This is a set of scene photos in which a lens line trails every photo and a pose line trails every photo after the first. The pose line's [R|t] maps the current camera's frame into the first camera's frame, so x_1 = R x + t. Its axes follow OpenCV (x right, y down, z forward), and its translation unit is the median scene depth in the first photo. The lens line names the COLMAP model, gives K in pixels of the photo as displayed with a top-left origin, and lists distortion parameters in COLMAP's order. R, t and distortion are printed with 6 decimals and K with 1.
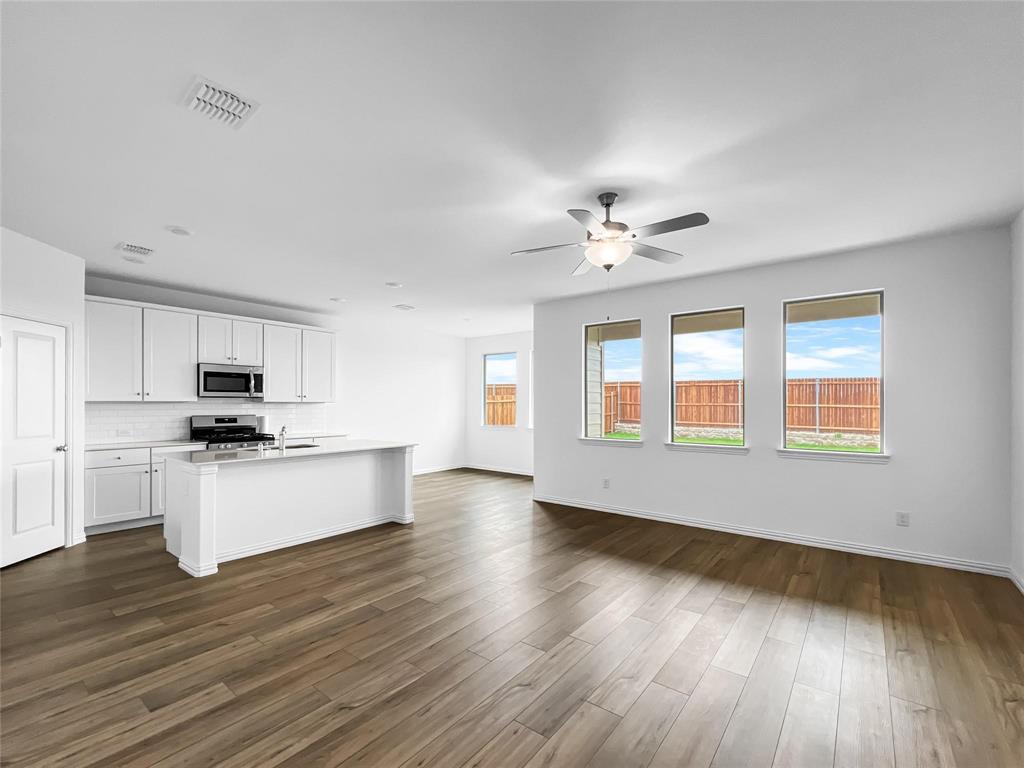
lens RADIAL K [[450.5, 0, 507.7], [0, 450.5, 383.2], [0, 0, 1]] dist [-0.000857, 0.000230]
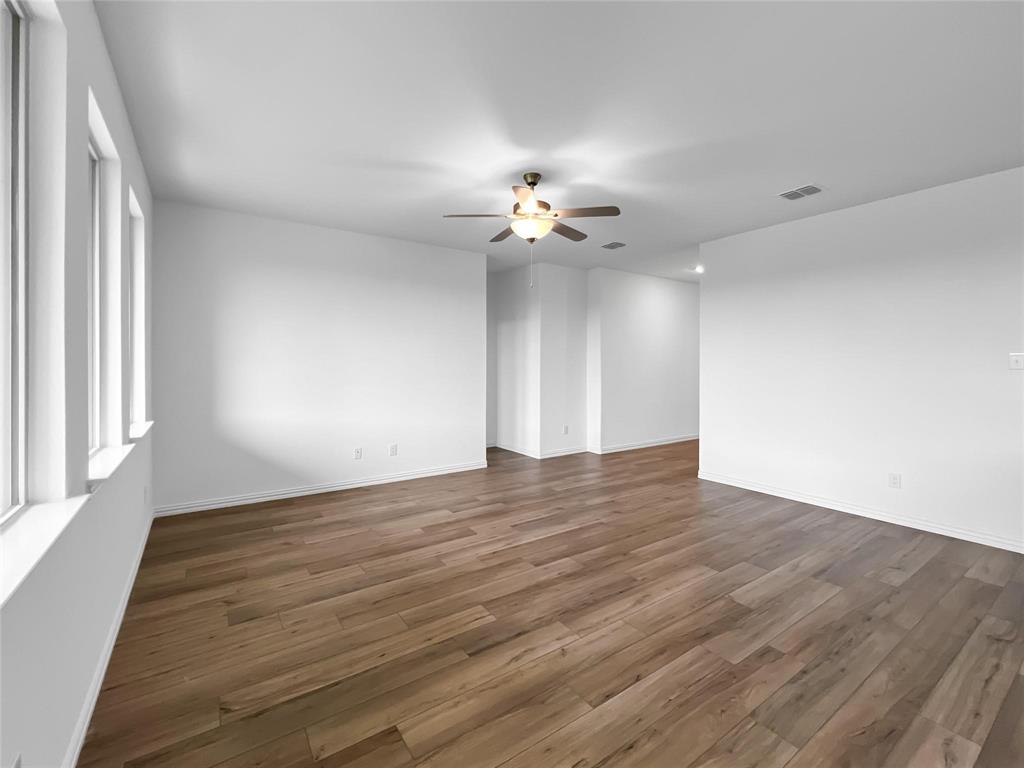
lens RADIAL K [[450.5, 0, 507.7], [0, 450.5, 383.2], [0, 0, 1]] dist [-0.000857, 0.000230]
pose [[-0.954187, -0.016394, 0.298761, -0.052682], [-0.016661, 0.999860, 0.001653, 0.095264], [-0.298746, -0.003400, -0.954327, 2.078448]]
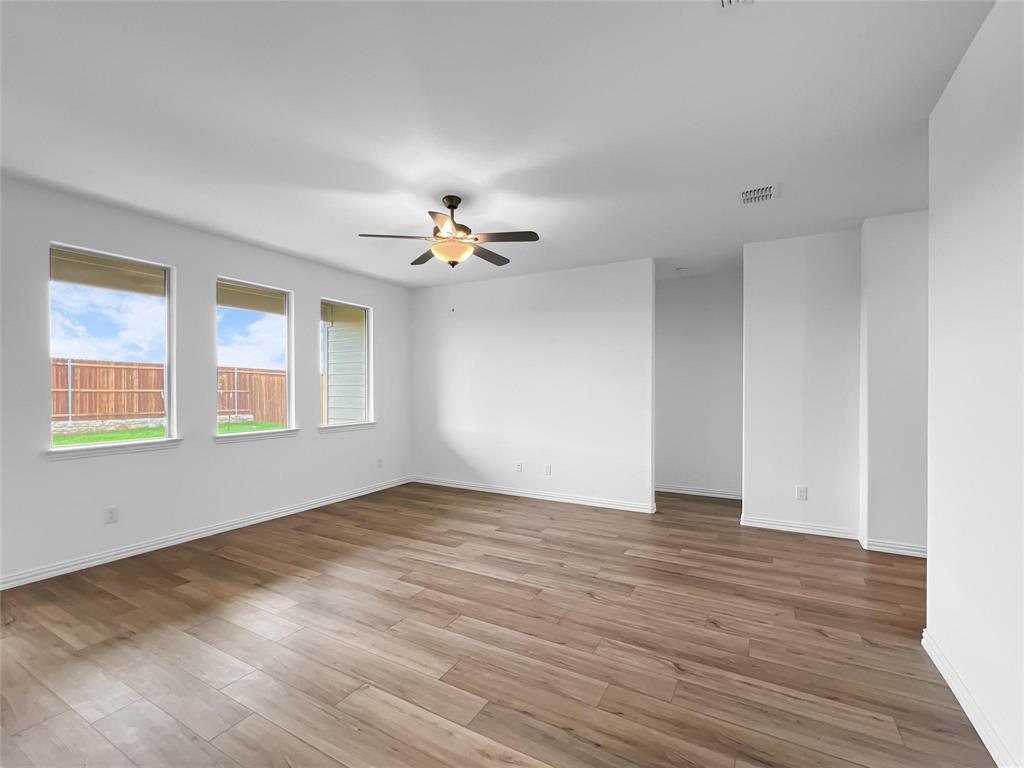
lens RADIAL K [[450.5, 0, 507.7], [0, 450.5, 383.2], [0, 0, 1]] dist [-0.000857, 0.000230]
pose [[-0.153096, 0.007392, 0.988184, -0.905229], [-0.045315, 0.998868, -0.014493, 0.041672], [-0.987172, -0.046998, -0.152588, 1.053607]]
